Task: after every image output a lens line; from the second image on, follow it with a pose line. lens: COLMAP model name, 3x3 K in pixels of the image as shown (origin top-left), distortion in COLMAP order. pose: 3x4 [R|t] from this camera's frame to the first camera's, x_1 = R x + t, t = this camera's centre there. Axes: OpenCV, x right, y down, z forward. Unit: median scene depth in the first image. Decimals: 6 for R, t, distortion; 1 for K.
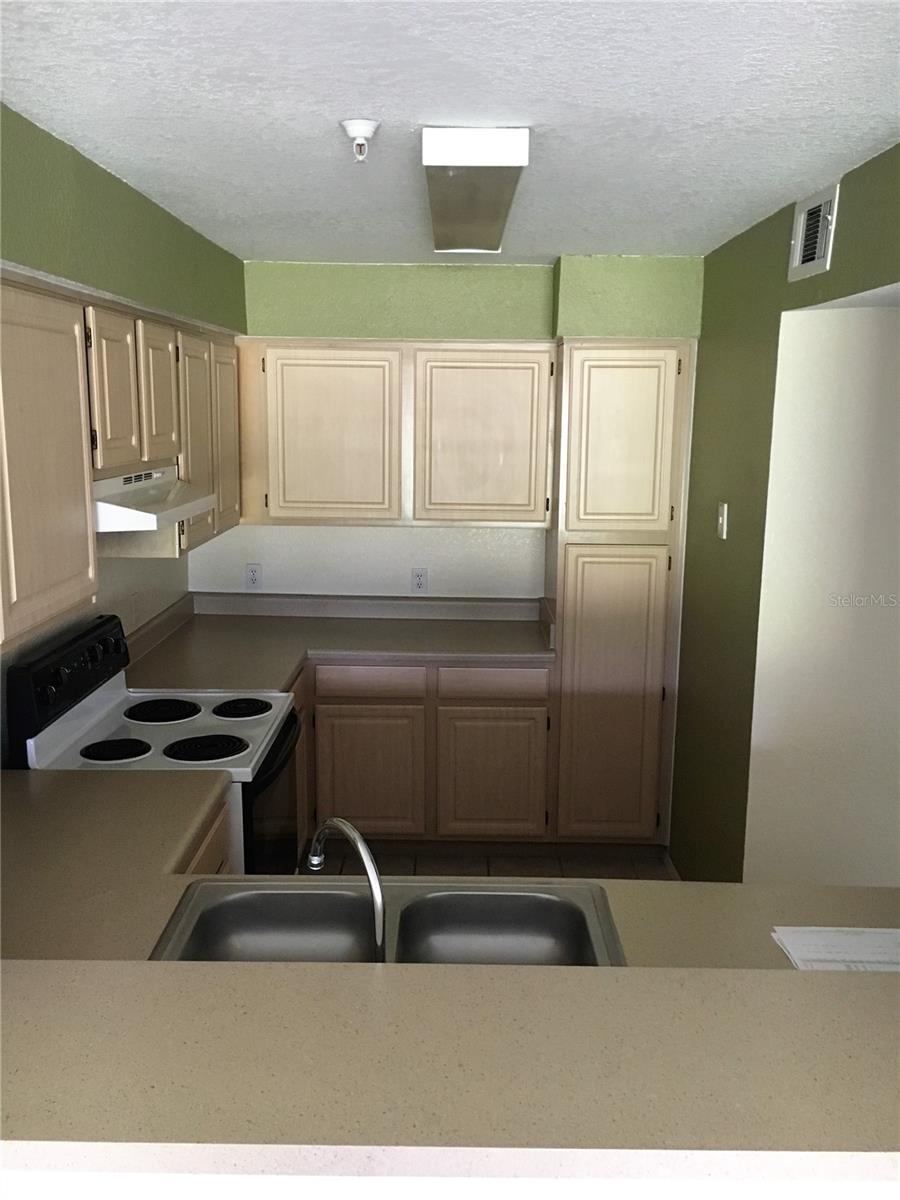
lens RADIAL K [[1027.7, 0, 450.5], [0, 1027.7, 598.6], [0, 0, 1]] dist [0.005312, 0.001333]
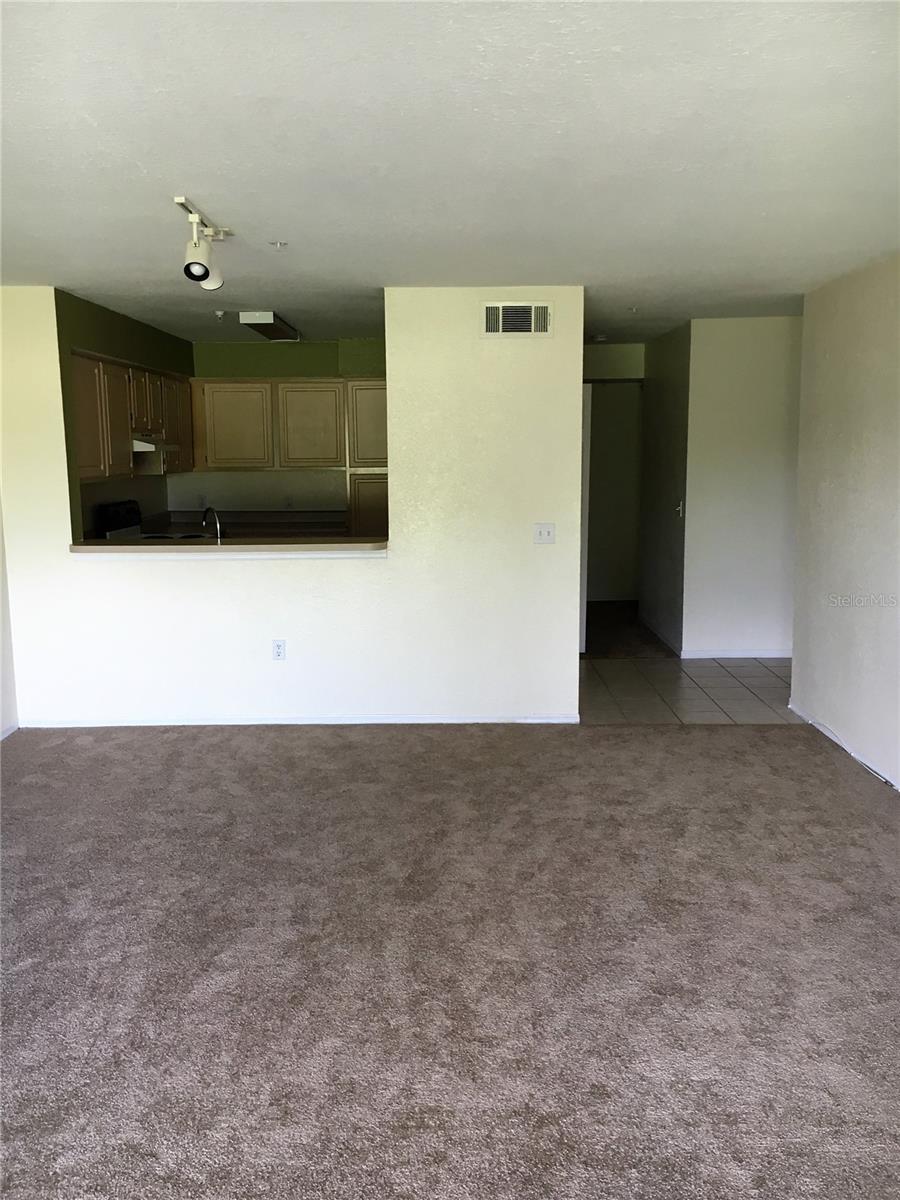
lens RADIAL K [[1027.7, 0, 449.4], [0, 1027.7, 601.0], [0, 0, 1]] dist [0.005312, 0.001333]
pose [[0.999584, -0.022684, 0.017829, 0.319058], [0.023234, 0.999240, -0.031290, 0.321298], [-0.017105, 0.031692, 0.999351, -1.263672]]
